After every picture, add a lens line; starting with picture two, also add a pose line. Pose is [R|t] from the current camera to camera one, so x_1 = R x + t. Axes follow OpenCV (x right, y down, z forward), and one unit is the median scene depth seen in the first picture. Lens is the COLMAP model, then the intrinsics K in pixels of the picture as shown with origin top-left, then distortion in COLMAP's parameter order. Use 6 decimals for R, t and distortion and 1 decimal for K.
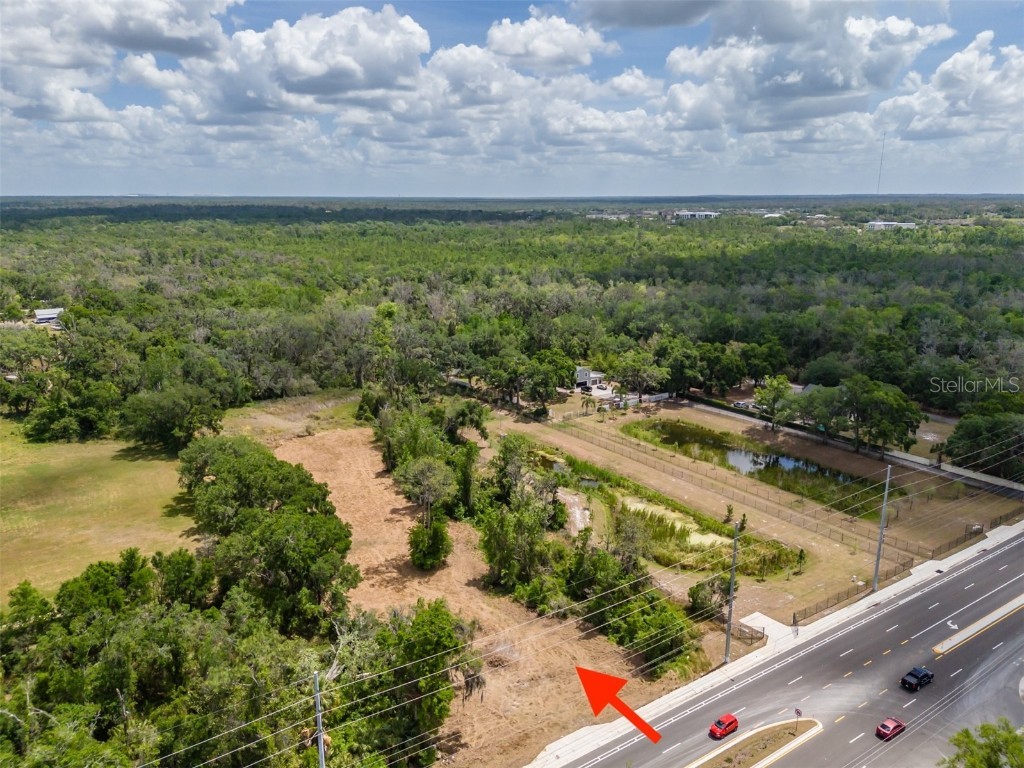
lens RADIAL K [[748.3, 0, 512.6], [0, 748.3, 388.2], [0, 0, 1]] dist [0.086333, -0.078725]
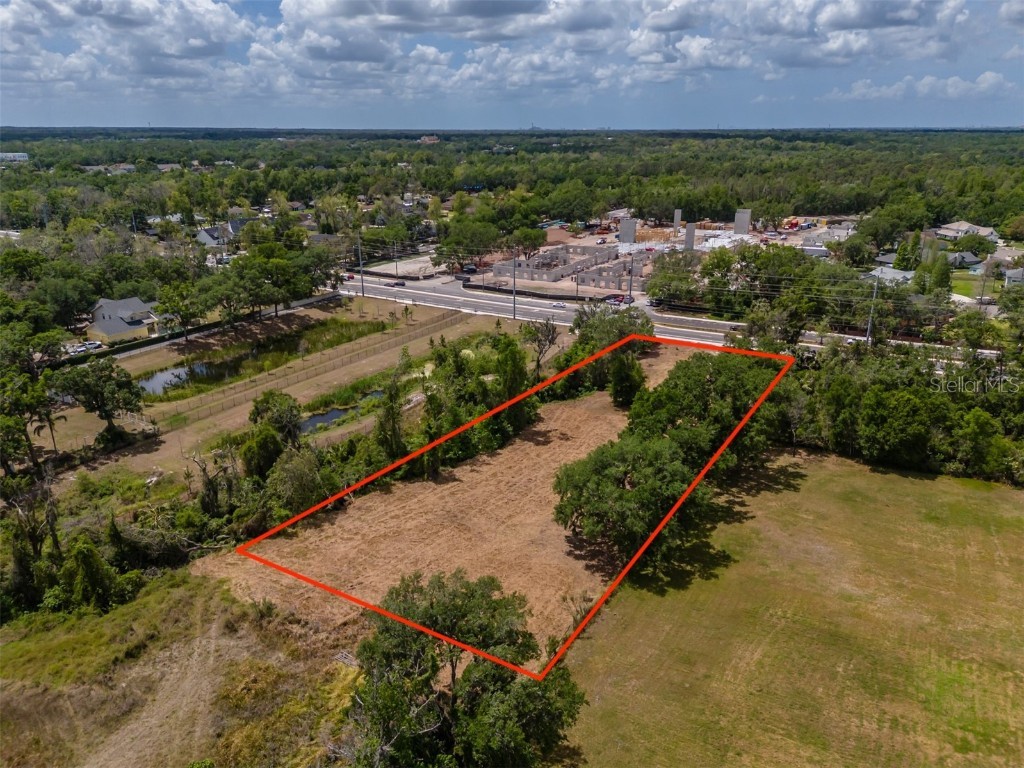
lens RADIAL K [[748.3, 0, 512.6], [0, 748.3, 388.2], [0, 0, 1]] dist [0.086333, -0.078725]
pose [[-0.418193, -0.297503, 0.858258, -0.692039], [0.227908, 0.880257, 0.416179, -0.206856], [-0.879302, 0.369647, -0.300315, 1.018260]]
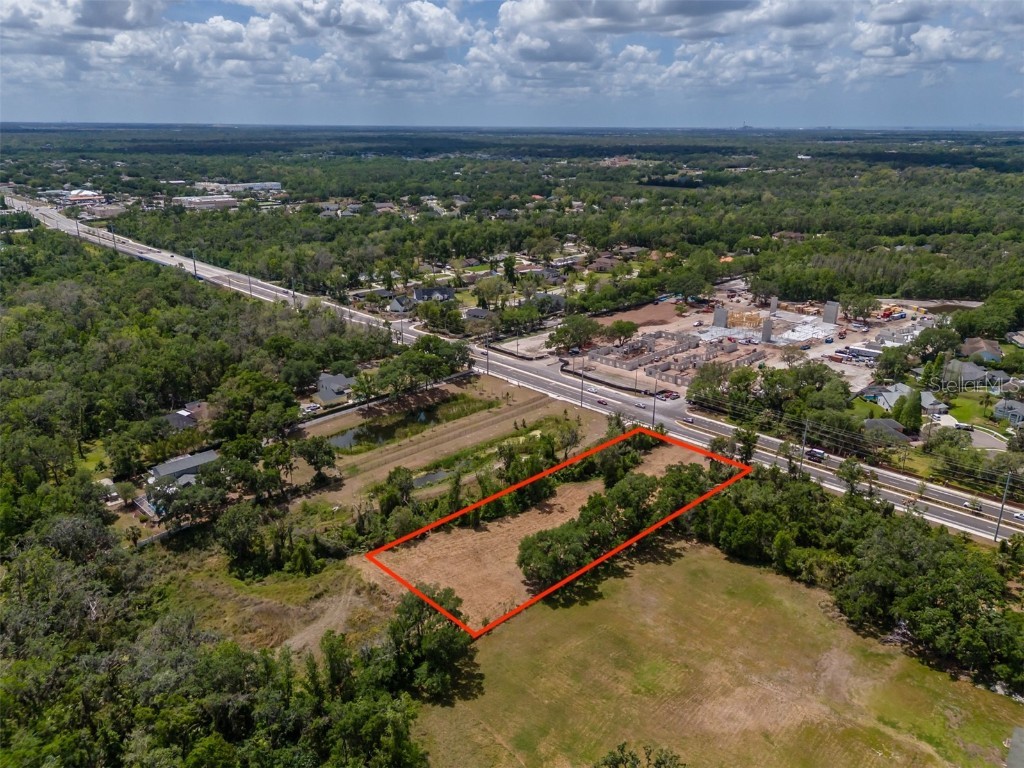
lens RADIAL K [[748.3, 0, 512.6], [0, 748.3, 388.2], [0, 0, 1]] dist [0.086333, -0.078725]
pose [[-0.171271, -0.328692, 0.928778, -1.140626], [0.242884, 0.899525, 0.363129, -0.481333], [-0.954816, 0.287778, -0.074229, 0.886811]]
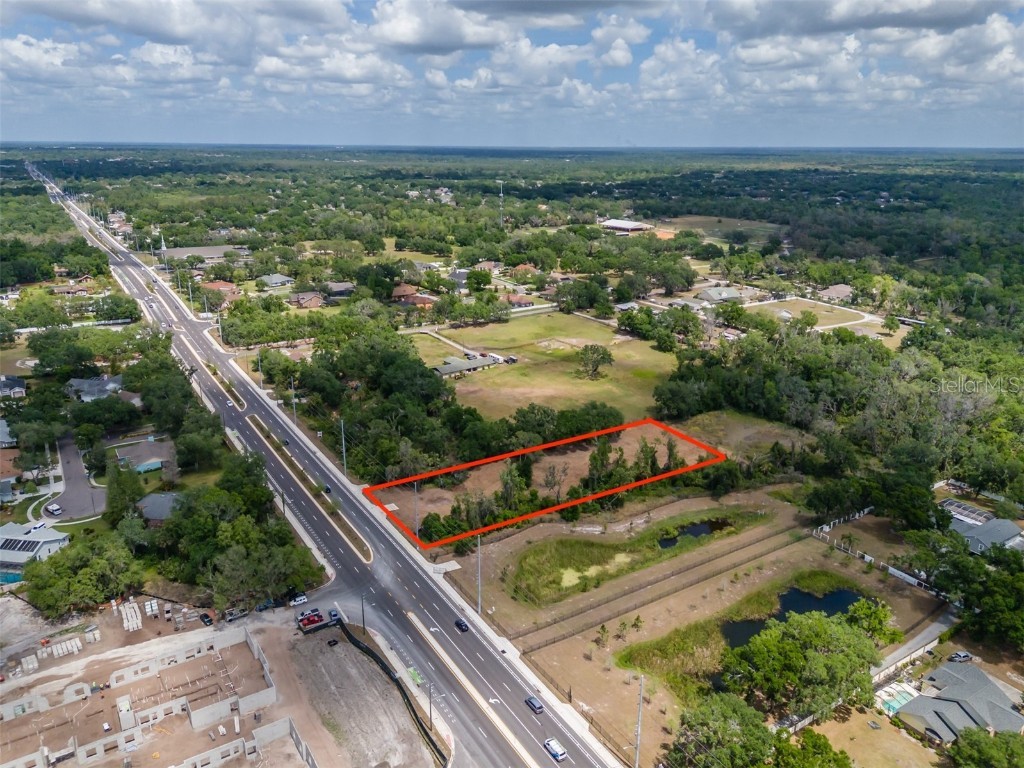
lens RADIAL K [[740.7, 0, 514.2], [0, 740.7, 409.2], [0, 0, 1]] dist [0.085125, -0.074138]
pose [[-0.035444, 0.336580, -0.940987, 1.106913], [-0.255318, 0.907283, 0.334142, -0.394393], [0.966207, 0.252094, 0.053777, 0.566530]]
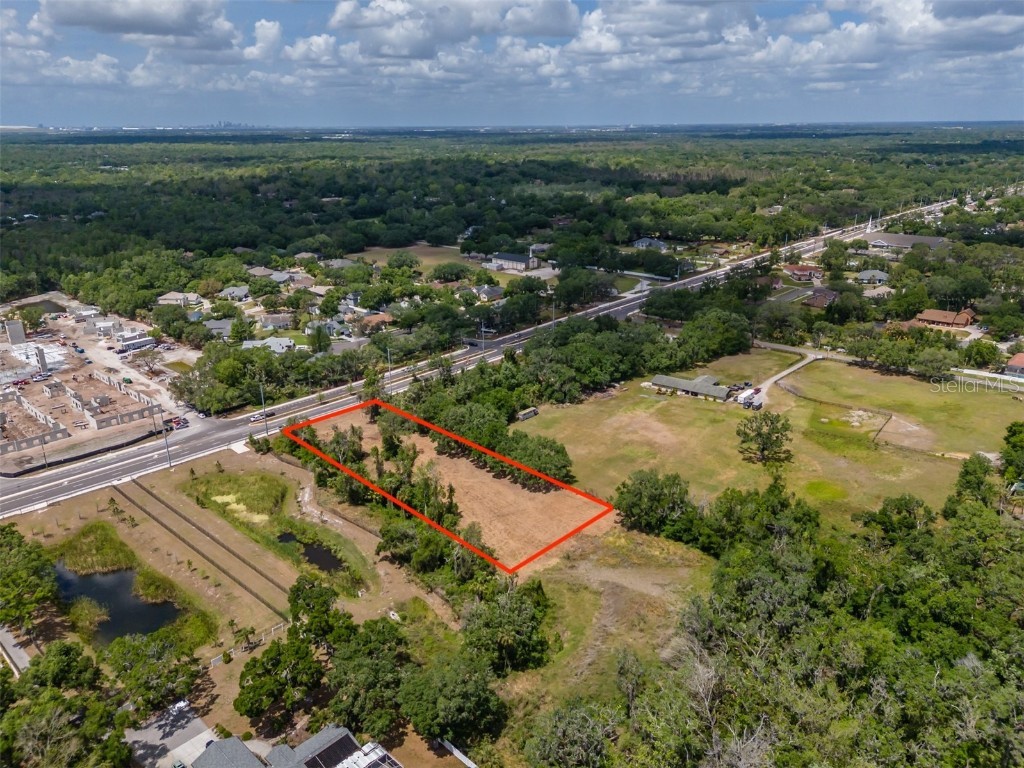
lens RADIAL K [[748.3, 0, 512.6], [0, 748.3, 388.2], [0, 0, 1]] dist [0.086333, -0.078725]
pose [[-0.977956, 0.075084, -0.194843, -0.030577], [-0.046581, 0.831153, 0.554089, -0.703482], [0.203548, 0.550951, -0.809334, 1.754530]]
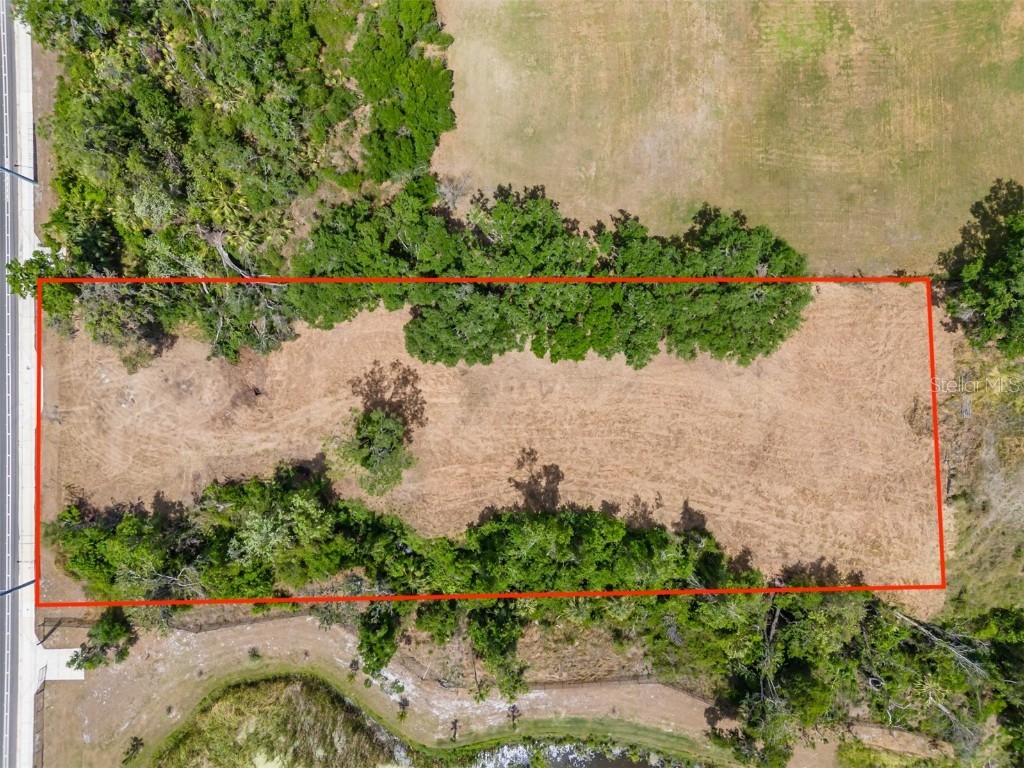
lens RADIAL K [[748.3, 0, 512.6], [0, 748.3, 388.2], [0, 0, 1]] dist [0.086333, -0.078725]
pose [[-0.566668, 0.823793, -0.015902, -0.154397], [-0.208950, -0.125009, 0.969904, -0.413779], [0.797012, 0.552936, 0.242970, 0.603465]]
